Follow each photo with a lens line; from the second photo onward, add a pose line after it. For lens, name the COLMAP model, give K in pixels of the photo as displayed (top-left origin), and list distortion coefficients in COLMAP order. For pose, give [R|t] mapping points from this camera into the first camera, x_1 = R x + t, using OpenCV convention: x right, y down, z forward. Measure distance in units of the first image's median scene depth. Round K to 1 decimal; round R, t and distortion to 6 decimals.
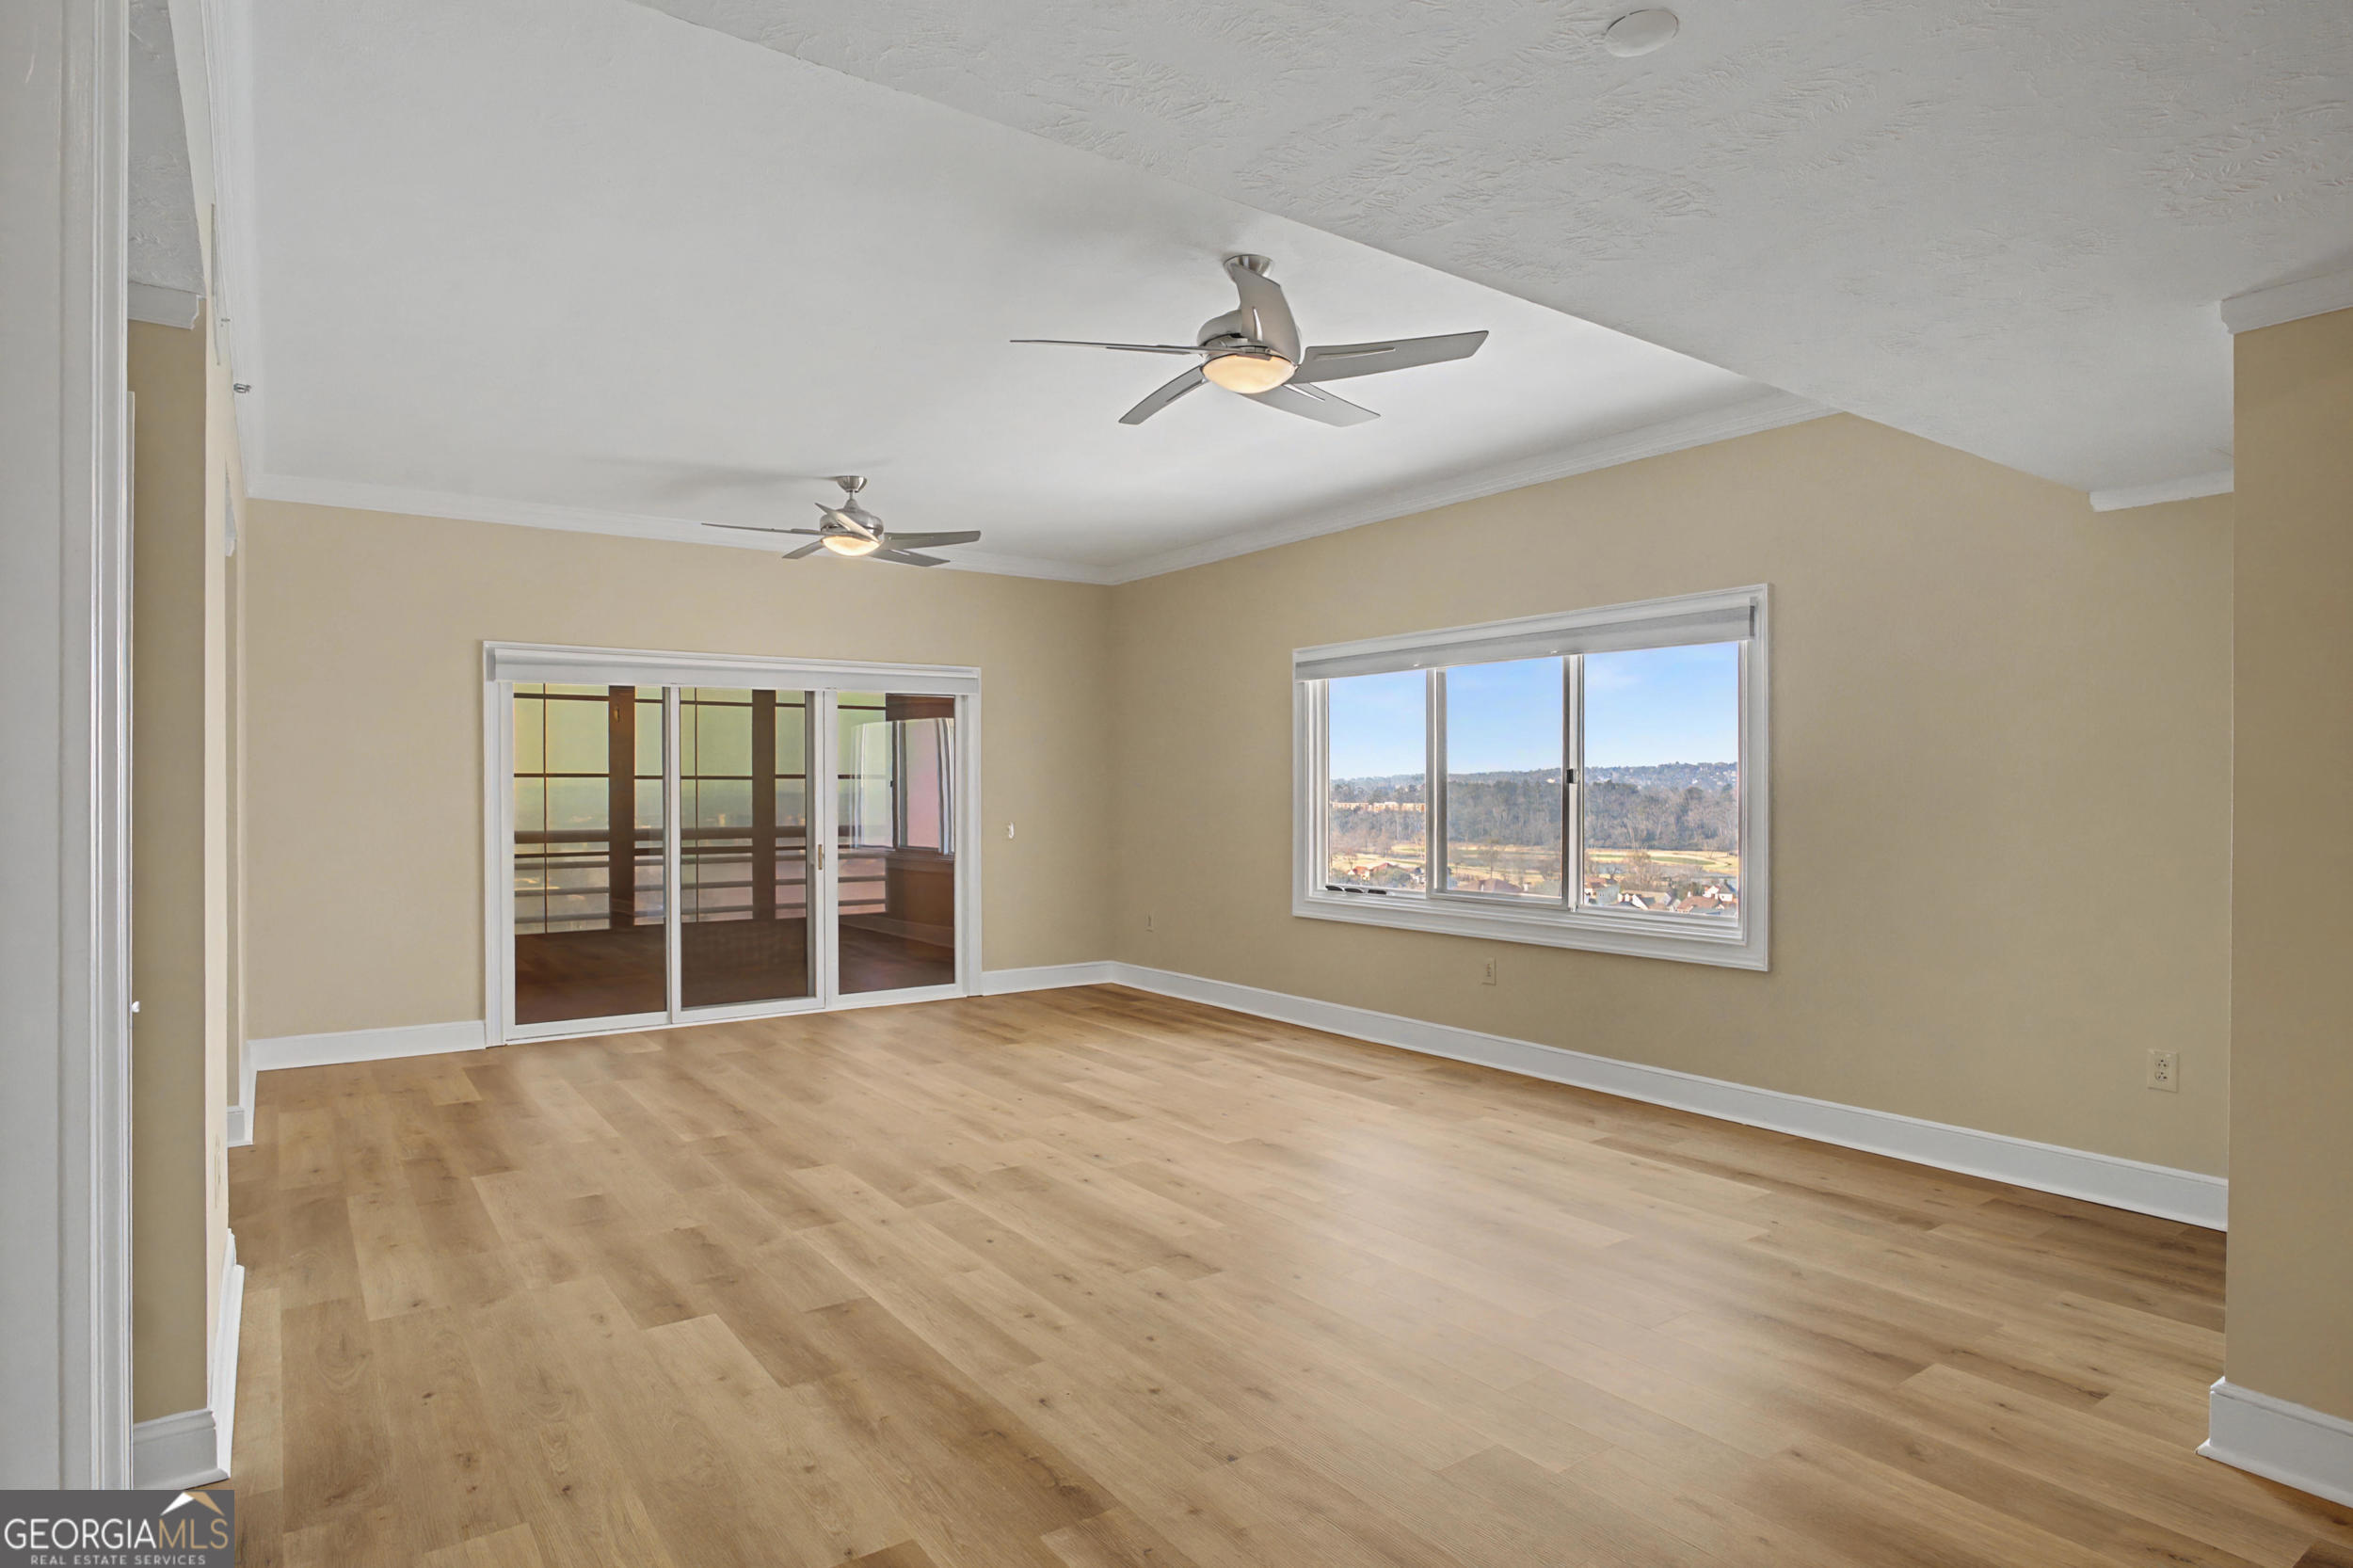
lens RADIAL K [[1291.1, 0, 1175.2], [0, 1291.1, 800.4], [0, 0, 1]] dist [-0.029572, 0.001116]
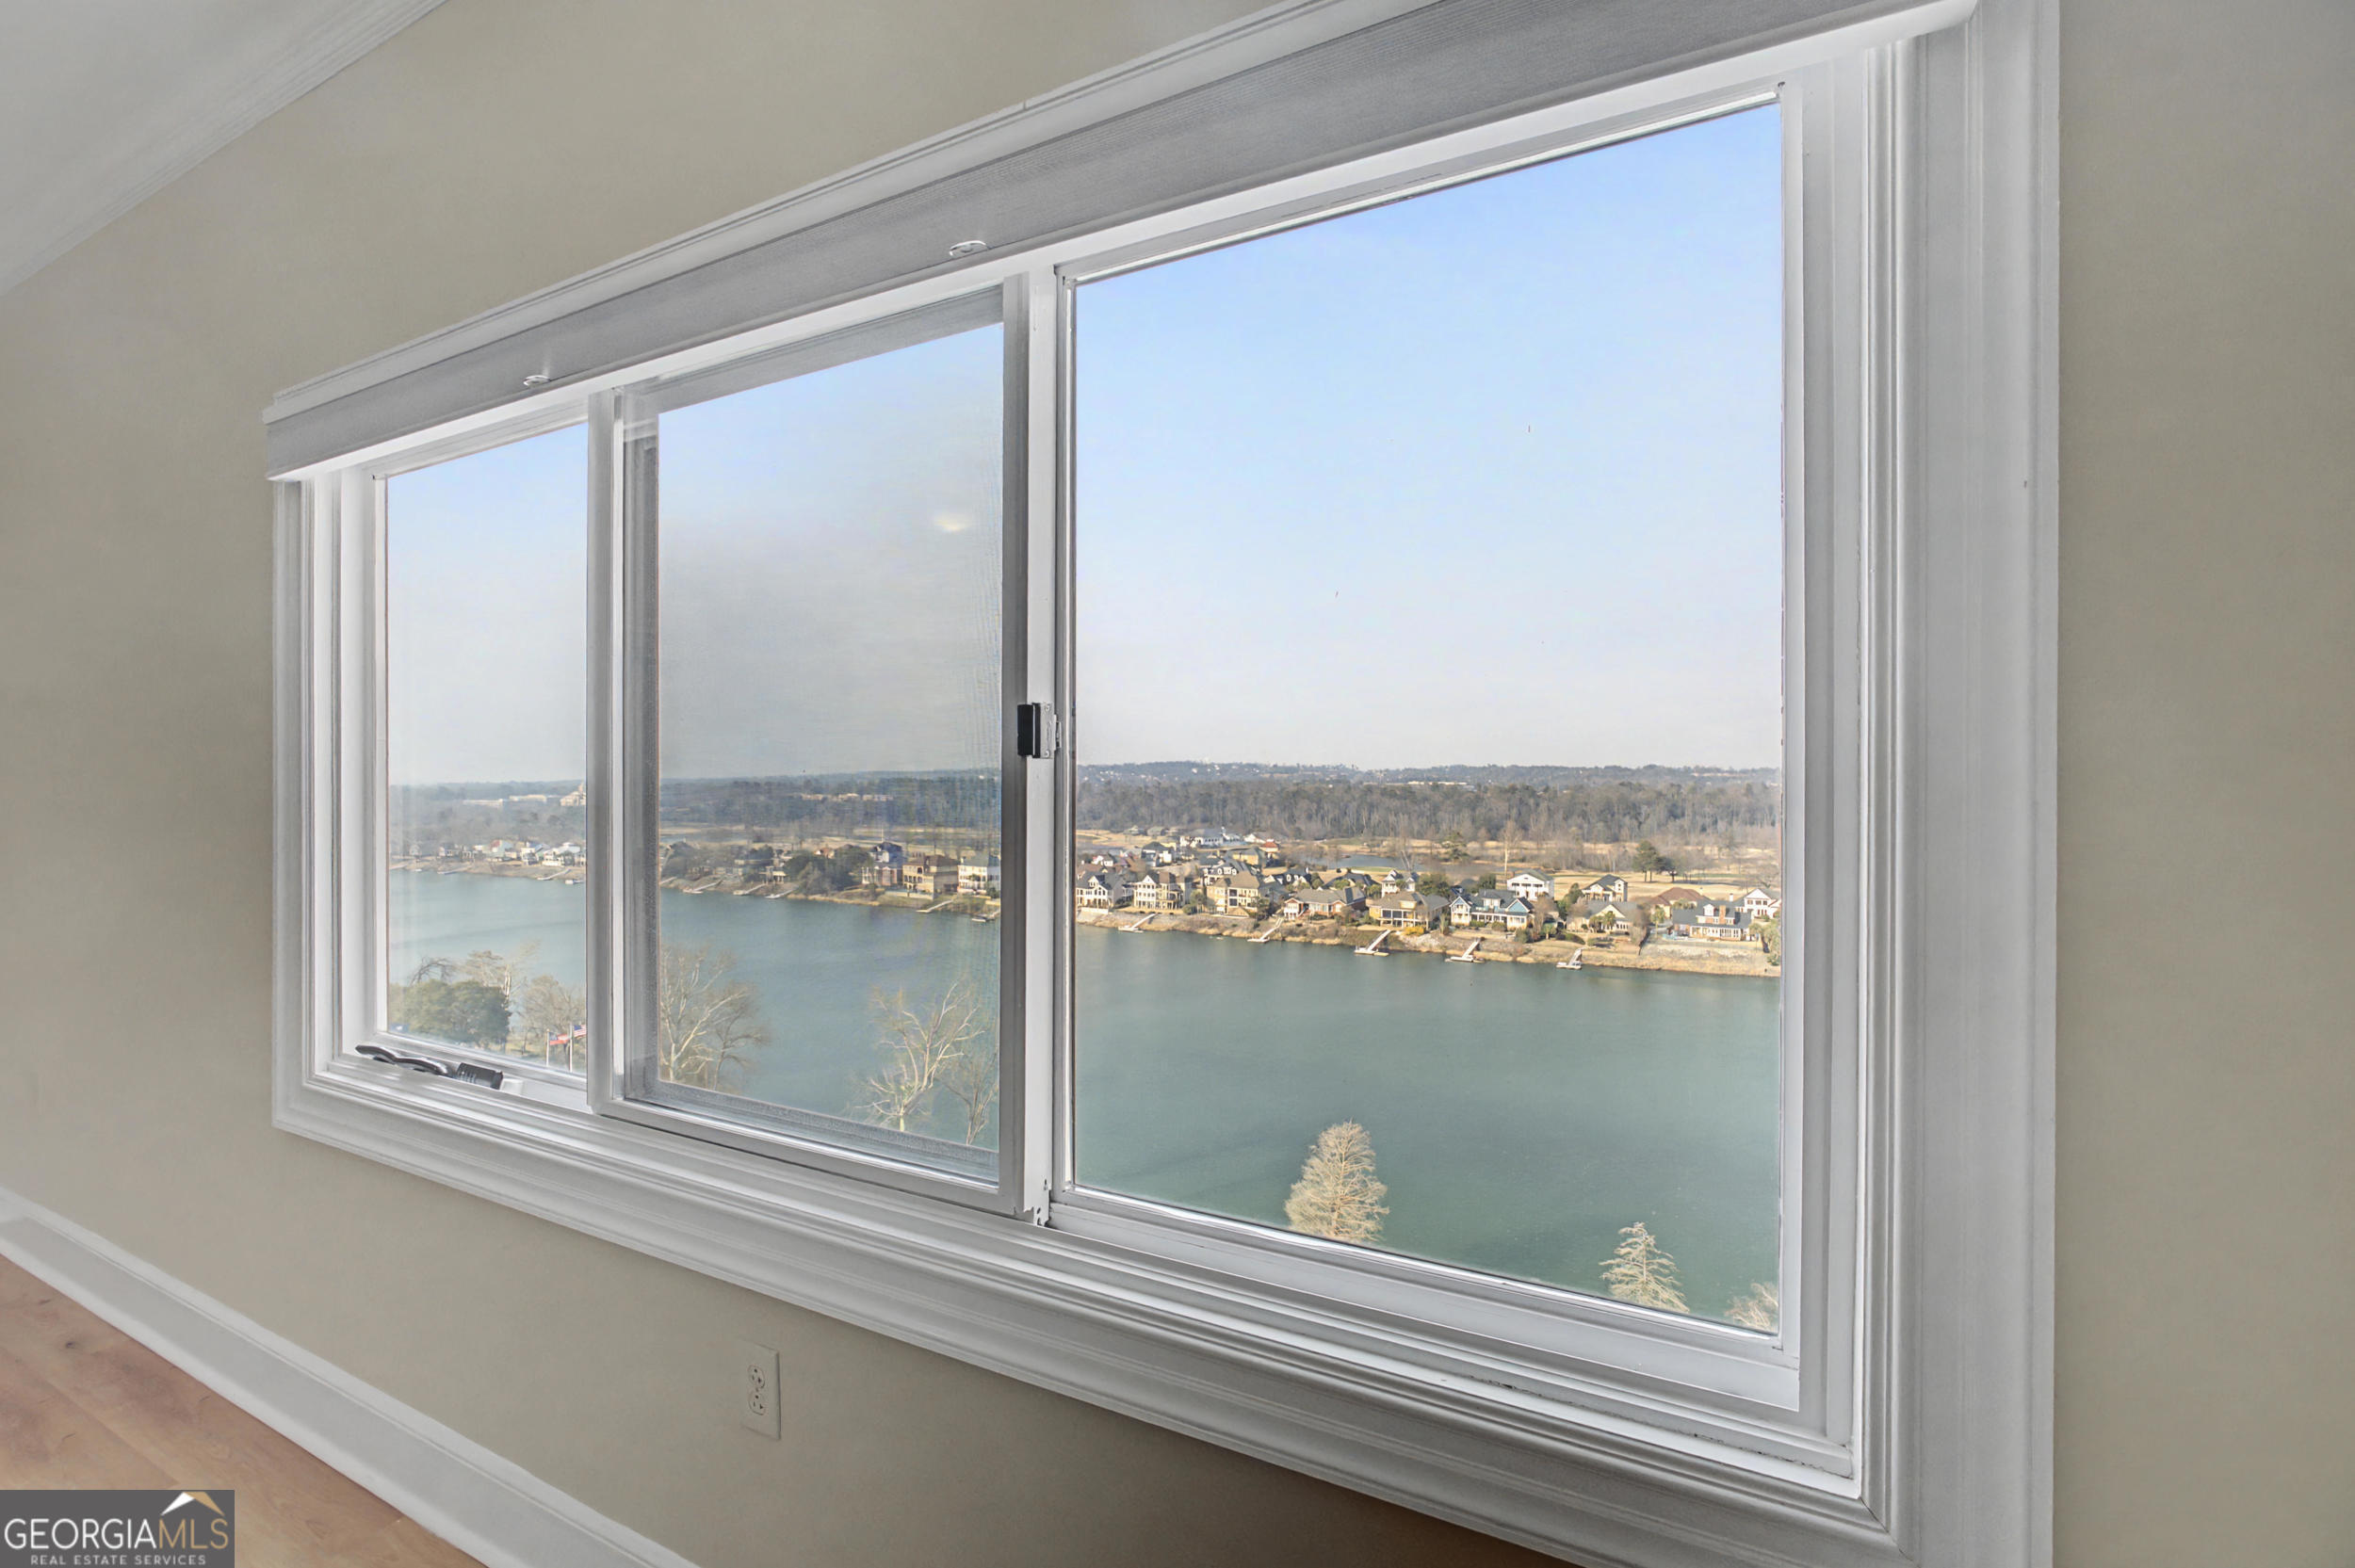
lens RADIAL K [[1023.3, 0, 1175.9], [0, 1023.3, 786.0], [0, 0, 1]] dist [-0.003617, 0.000245]
pose [[0.890837, 0.001823, 0.454320, 0.209886], [0.001009, 0.999982, -0.005990, -0.004995], [-0.454323, 0.005794, 0.890818, 0.704607]]
